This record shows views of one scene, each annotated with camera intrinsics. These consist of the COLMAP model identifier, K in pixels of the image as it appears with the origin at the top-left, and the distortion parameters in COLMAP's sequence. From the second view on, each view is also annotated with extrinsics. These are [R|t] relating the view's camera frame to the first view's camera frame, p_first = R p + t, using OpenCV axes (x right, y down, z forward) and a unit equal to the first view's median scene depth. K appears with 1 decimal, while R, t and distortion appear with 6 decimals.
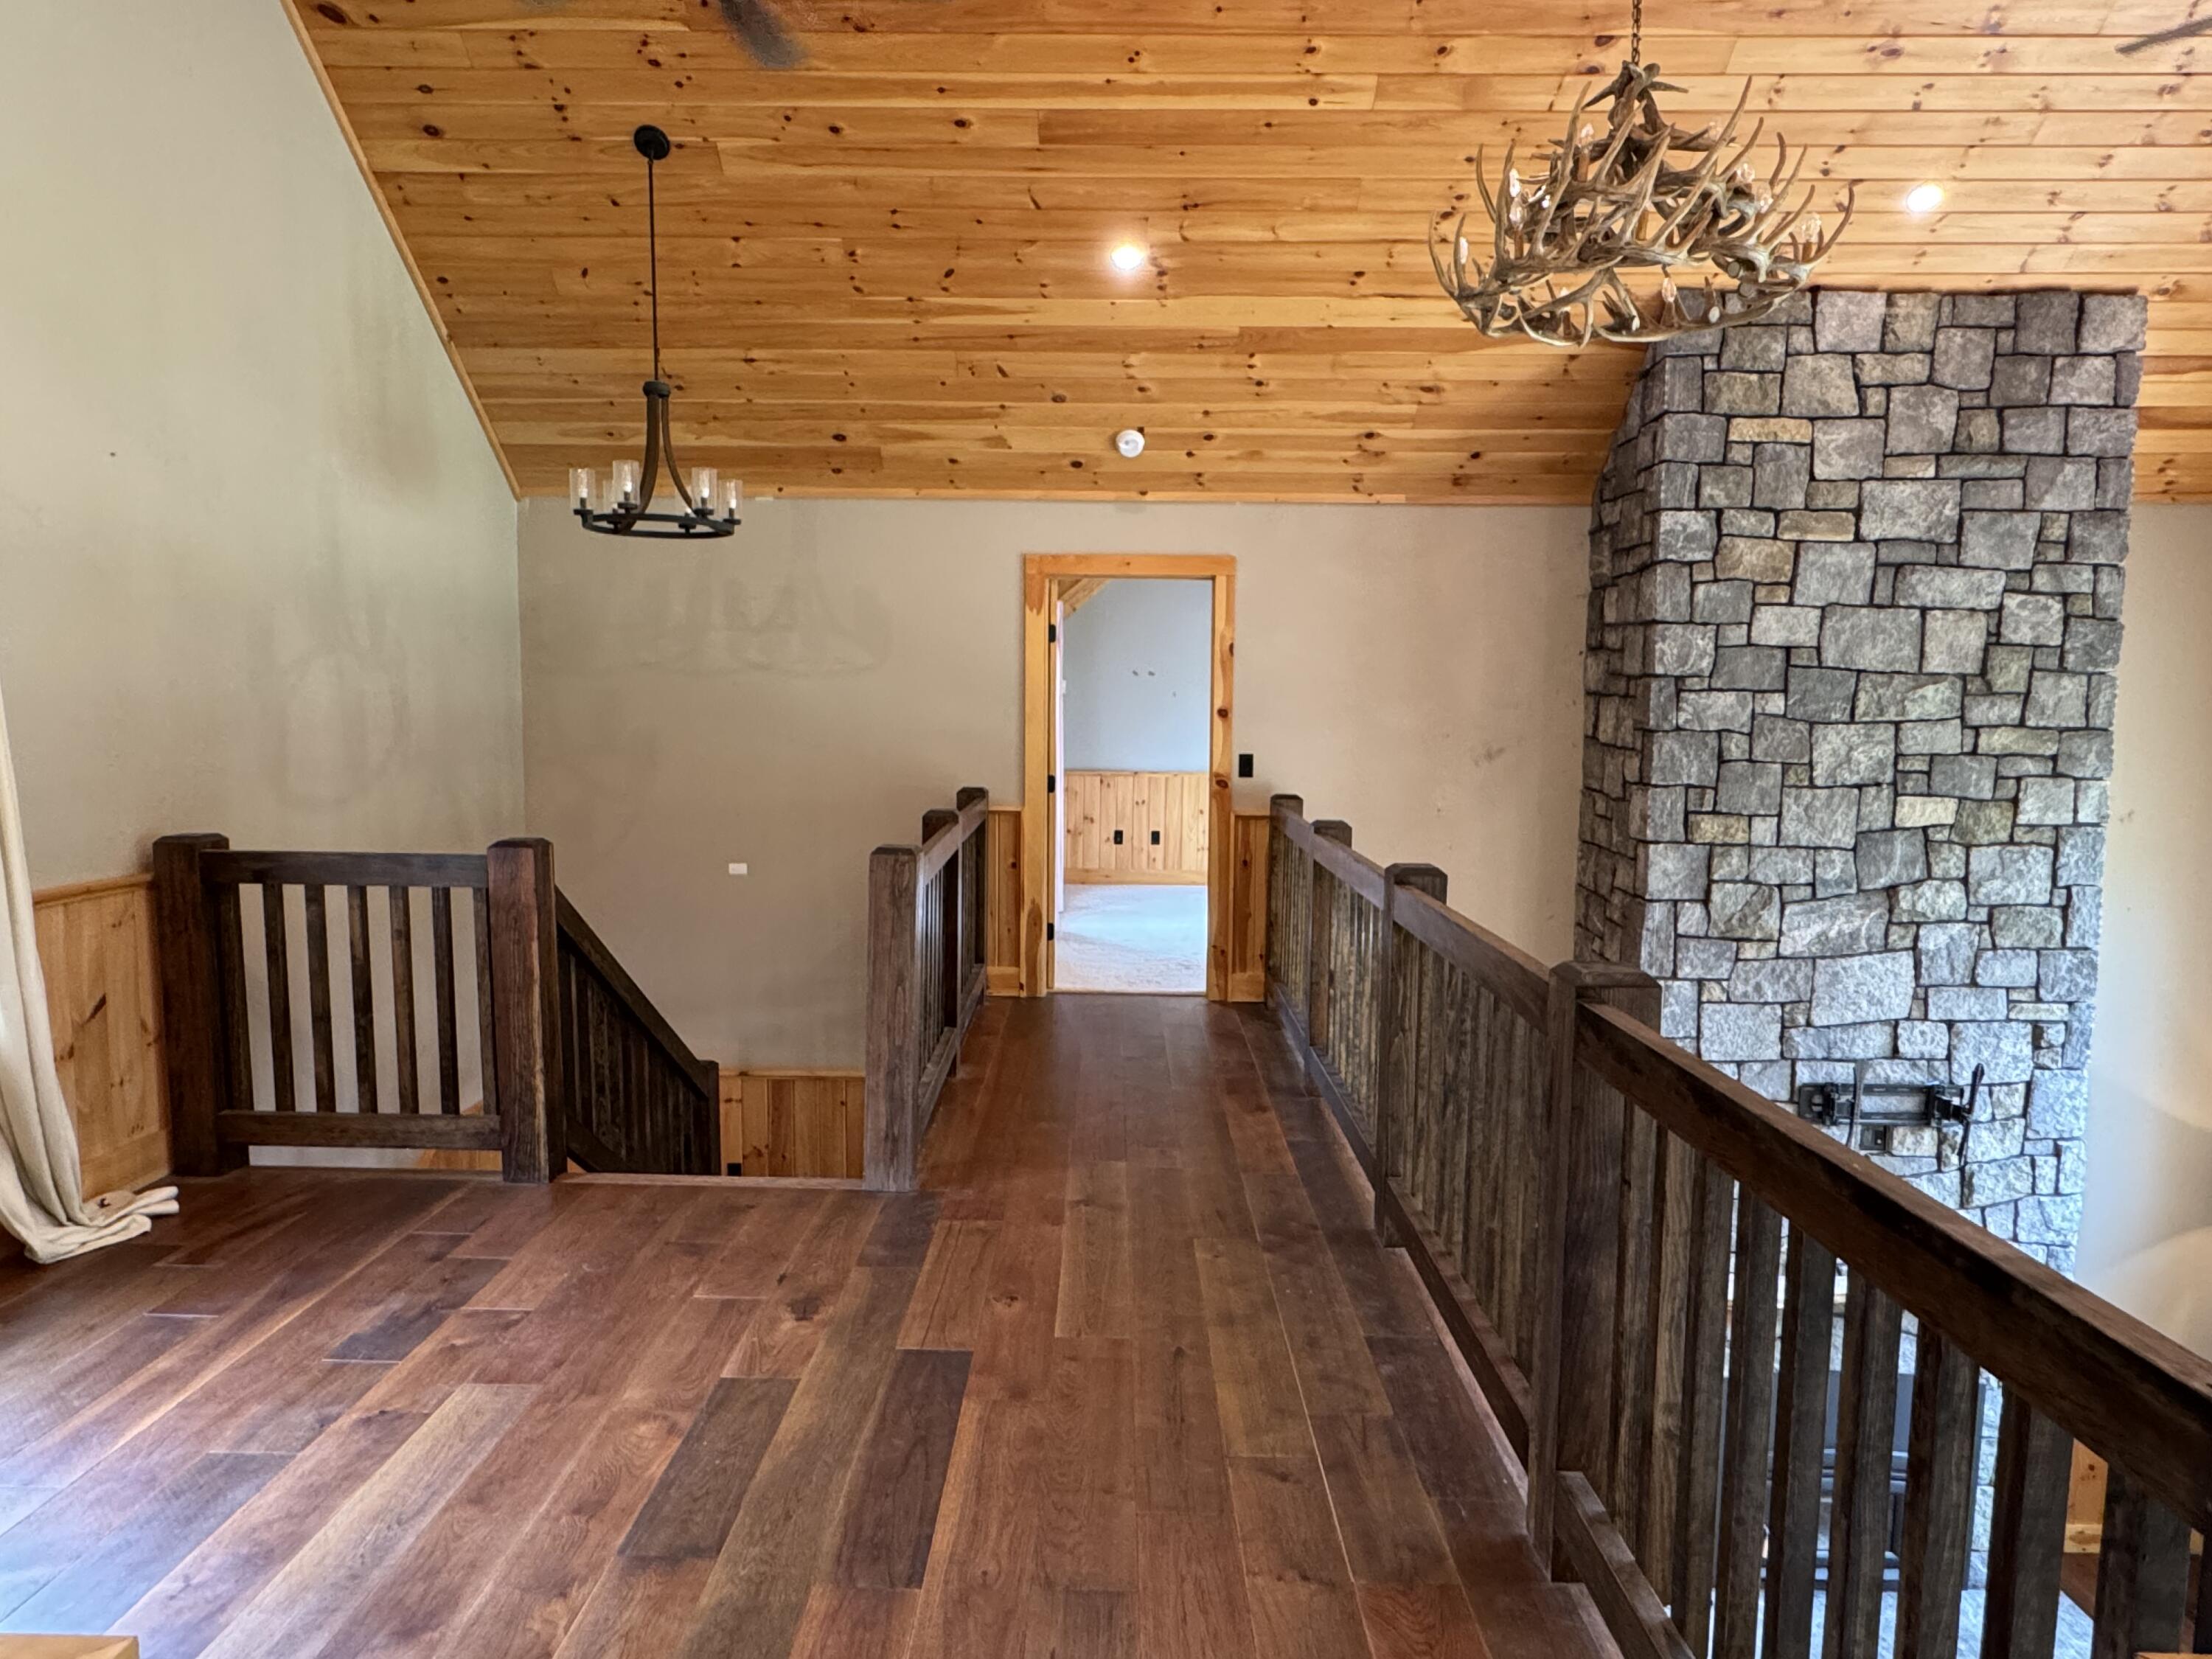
lens RADIAL K [[1364.0, 0, 1106.0], [0, 1364.0, 829.5], [0, 0, 1]] dist [0.002049, 0.000243]
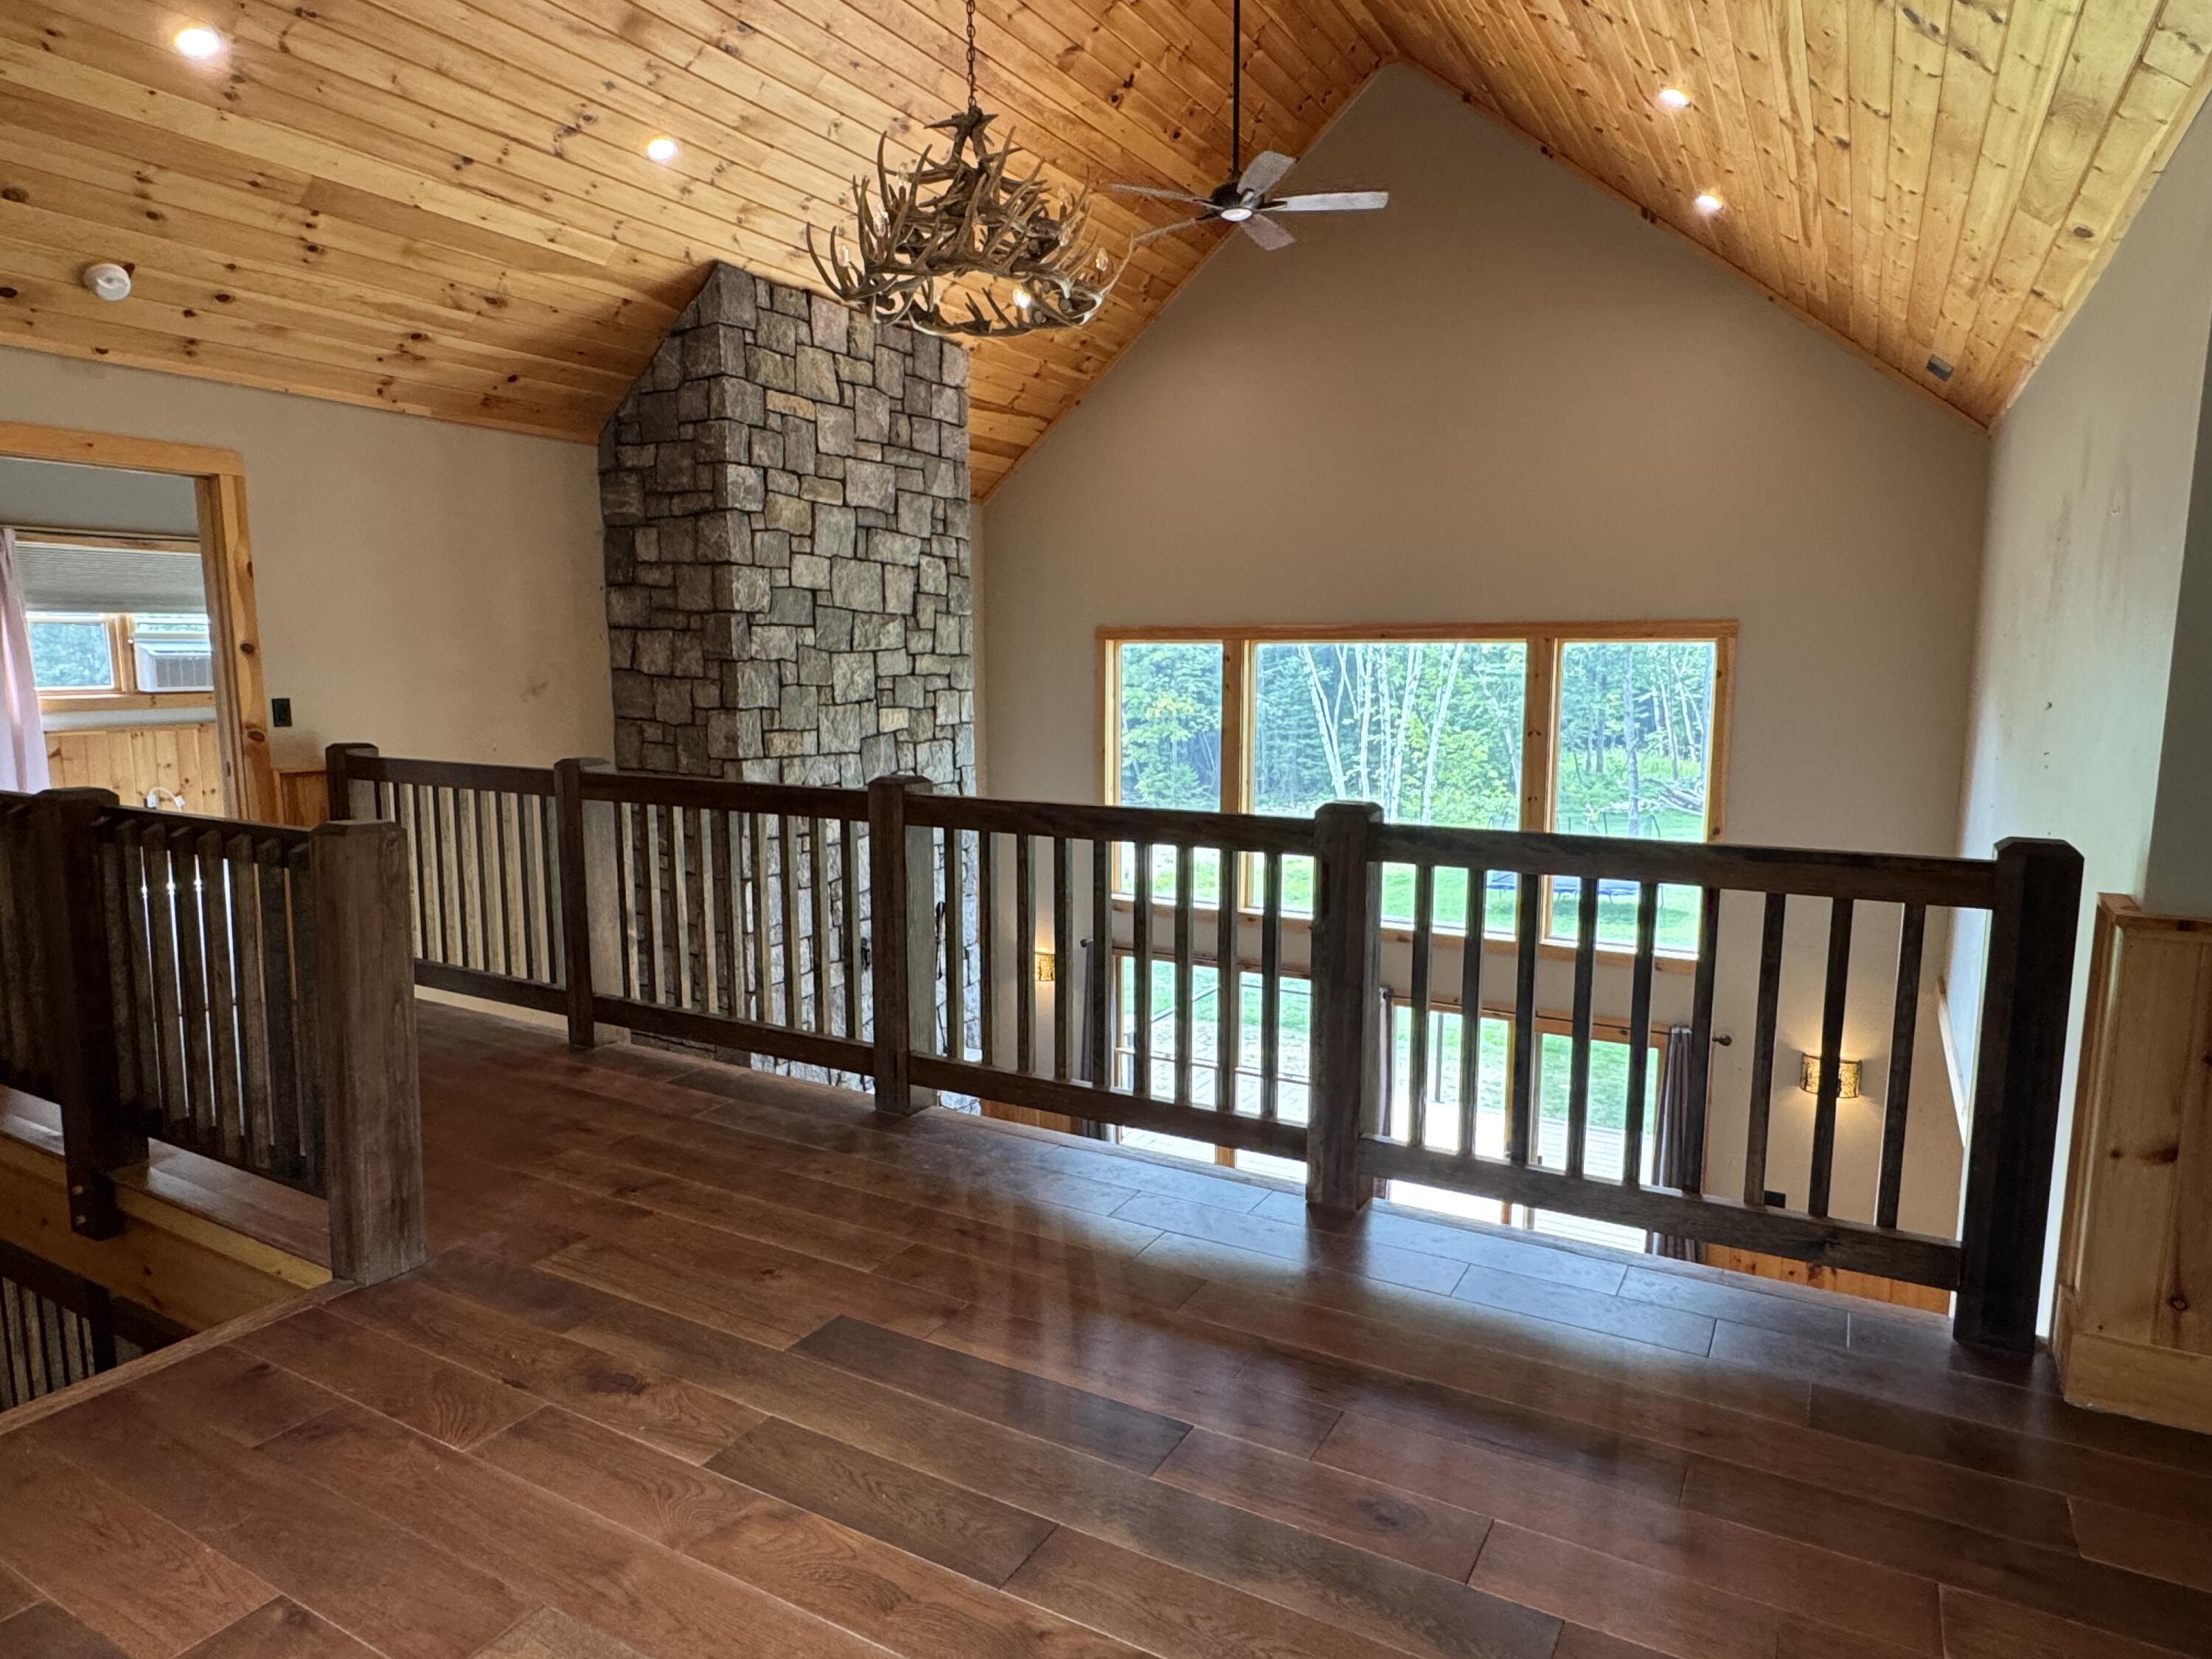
lens RADIAL K [[1305.6, 0, 1113.2], [0, 1305.6, 824.8], [0, 0, 1]] dist [-0.002494, 0.001319]
pose [[0.485826, -0.123124, 0.865340, -0.399779], [0.084019, 0.992023, 0.093979, -0.013098], [-0.870008, 0.027047, 0.492295, 0.203993]]
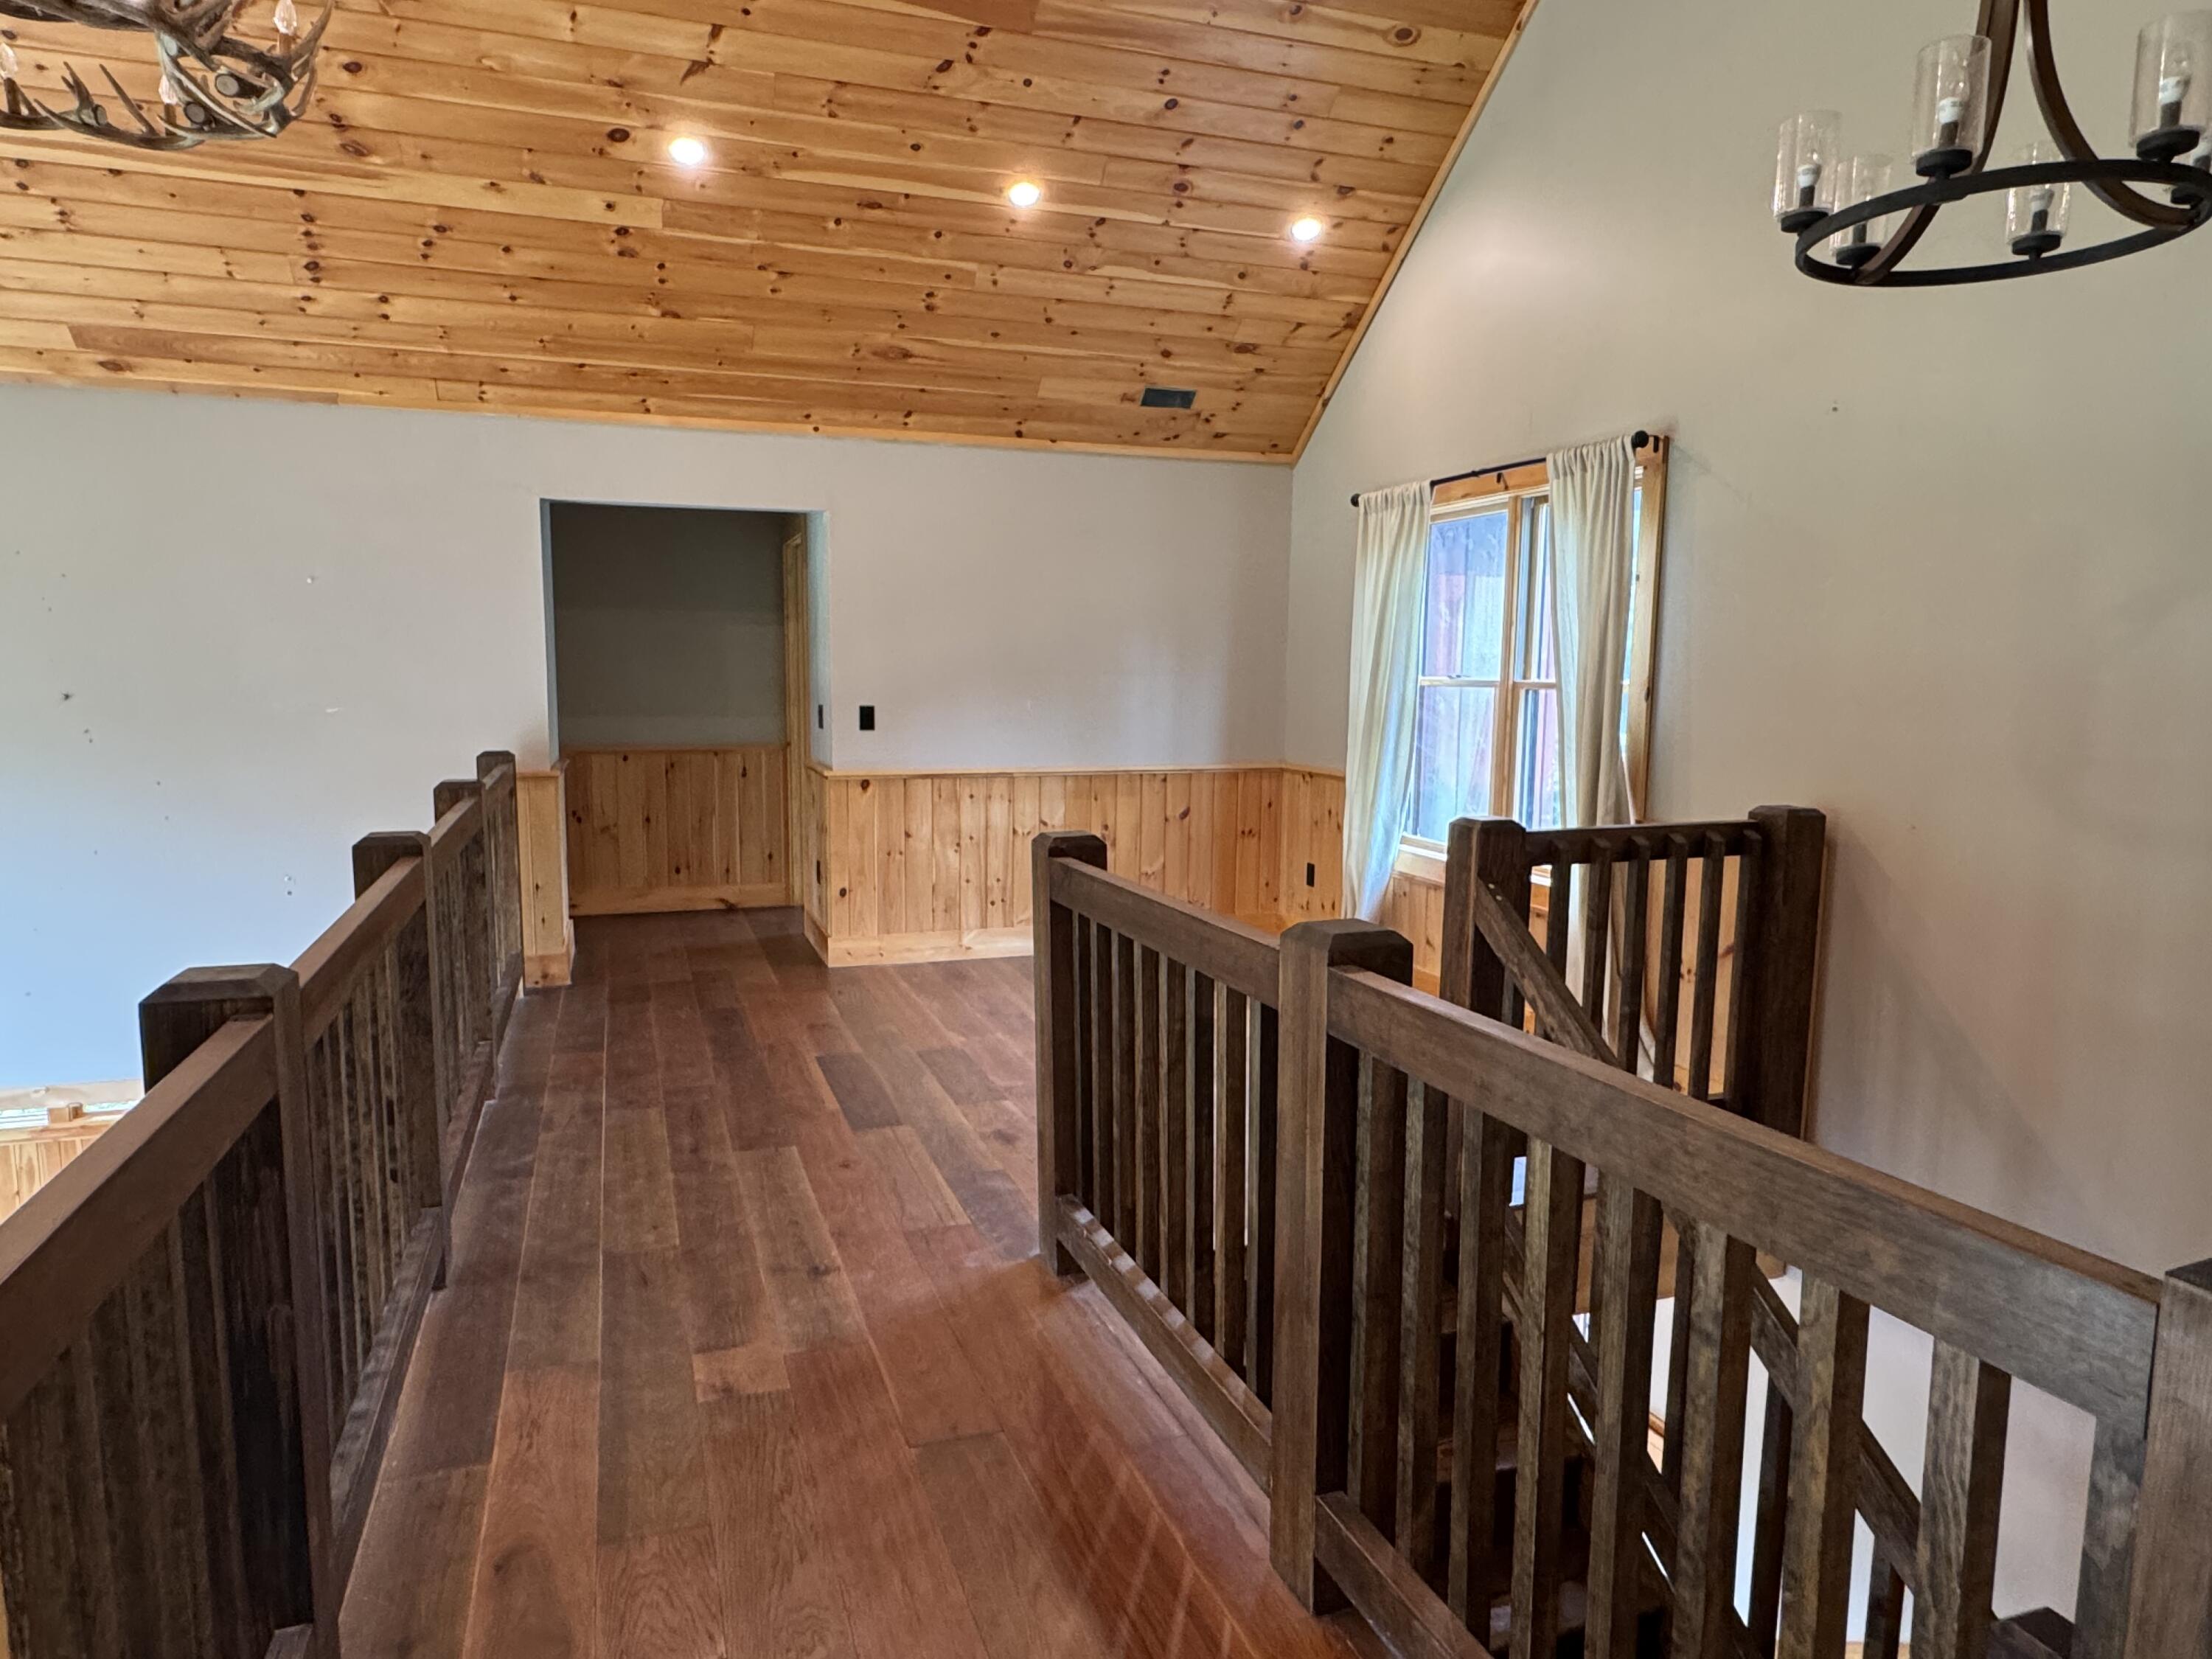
lens RADIAL K [[1364.0, 0, 1106.0], [0, 1364.0, 829.5], [0, 0, 1]] dist [0.002049, 0.000243]
pose [[-0.938879, 0.022648, -0.343501, 0.066933], [-0.050272, 0.978116, 0.201897, -0.105686], [0.340556, 0.206826, -0.917194, 1.215777]]
